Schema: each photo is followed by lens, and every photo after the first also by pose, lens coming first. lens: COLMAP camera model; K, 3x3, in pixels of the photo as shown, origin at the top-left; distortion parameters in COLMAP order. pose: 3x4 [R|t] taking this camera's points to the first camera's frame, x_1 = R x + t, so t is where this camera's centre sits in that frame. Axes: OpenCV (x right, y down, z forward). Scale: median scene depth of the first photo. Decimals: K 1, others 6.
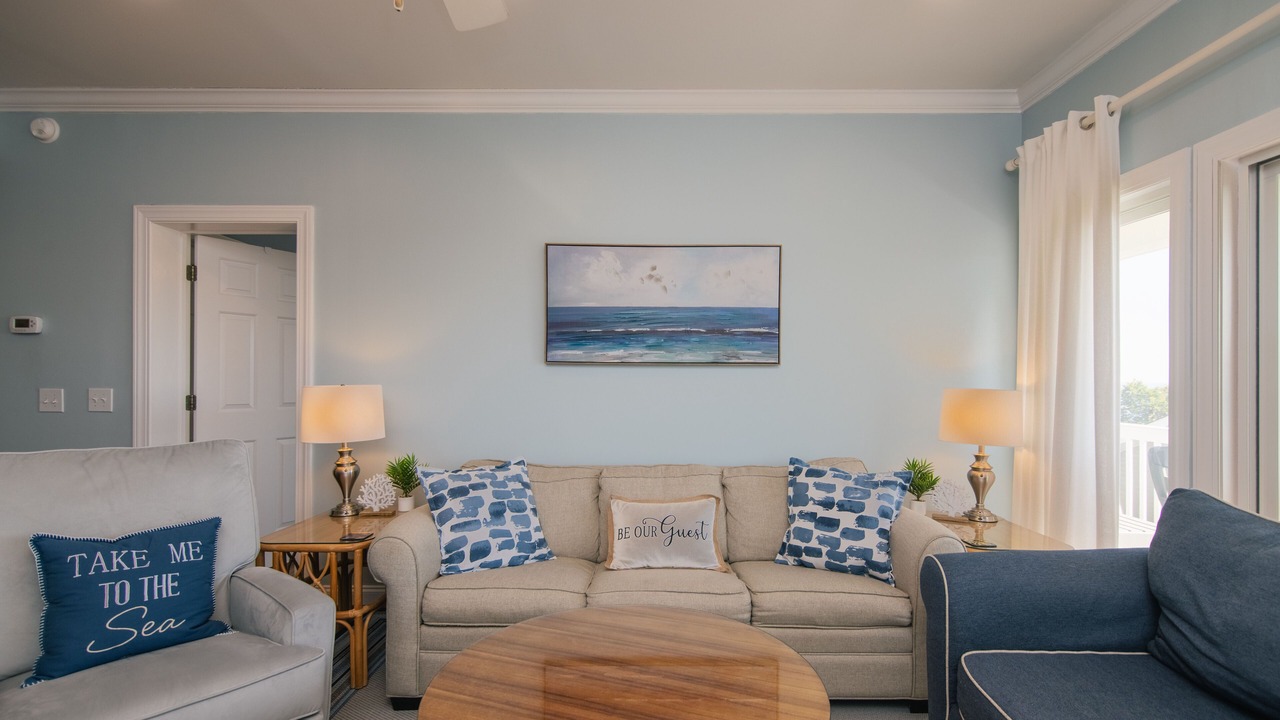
lens RADIAL K [[591.9, 0, 670.6], [0, 591.9, 389.5], [0, 0, 1]] dist [0.007644, -0.005332]
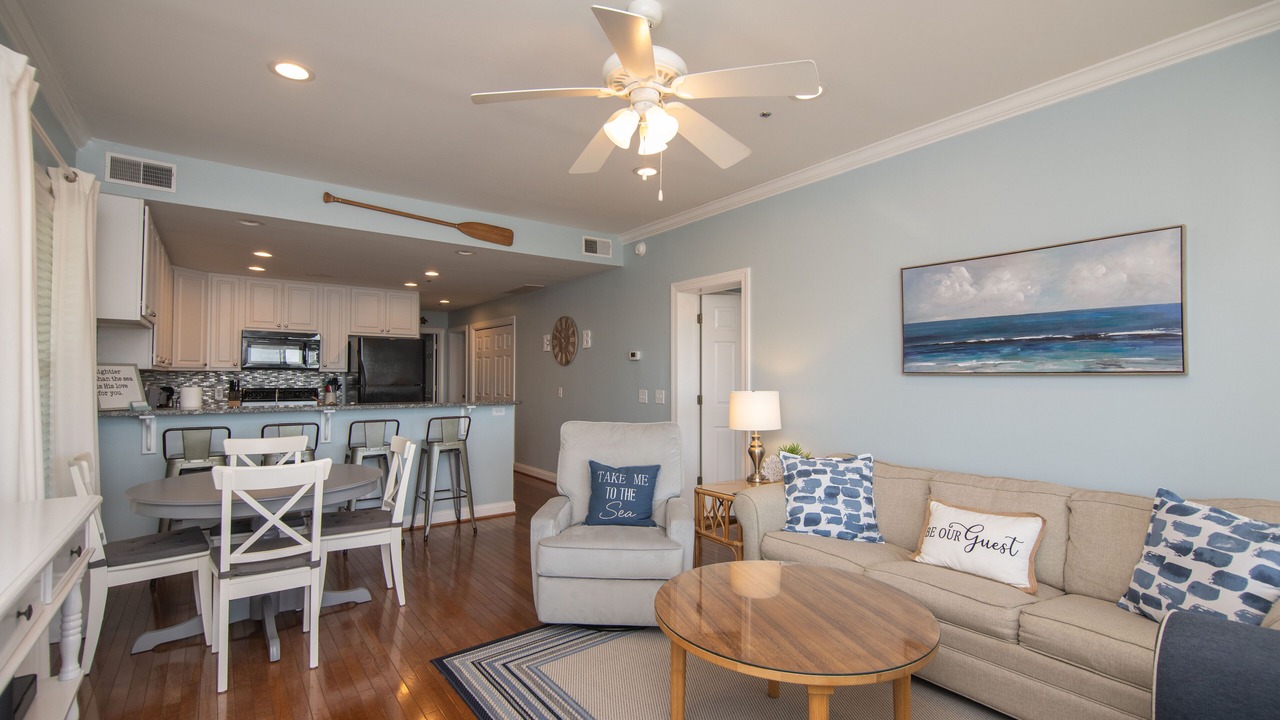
lens RADIAL K [[591.9, 0, 622.2], [0, 591.9, 370.5], [0, 0, 1]] dist [0.007644, -0.005332]
pose [[0.567156, -0.012179, -0.823521, 0.757252], [-0.011787, 0.999668, -0.022902, -0.034103], [0.823526, 0.022696, 0.566824, -0.141362]]
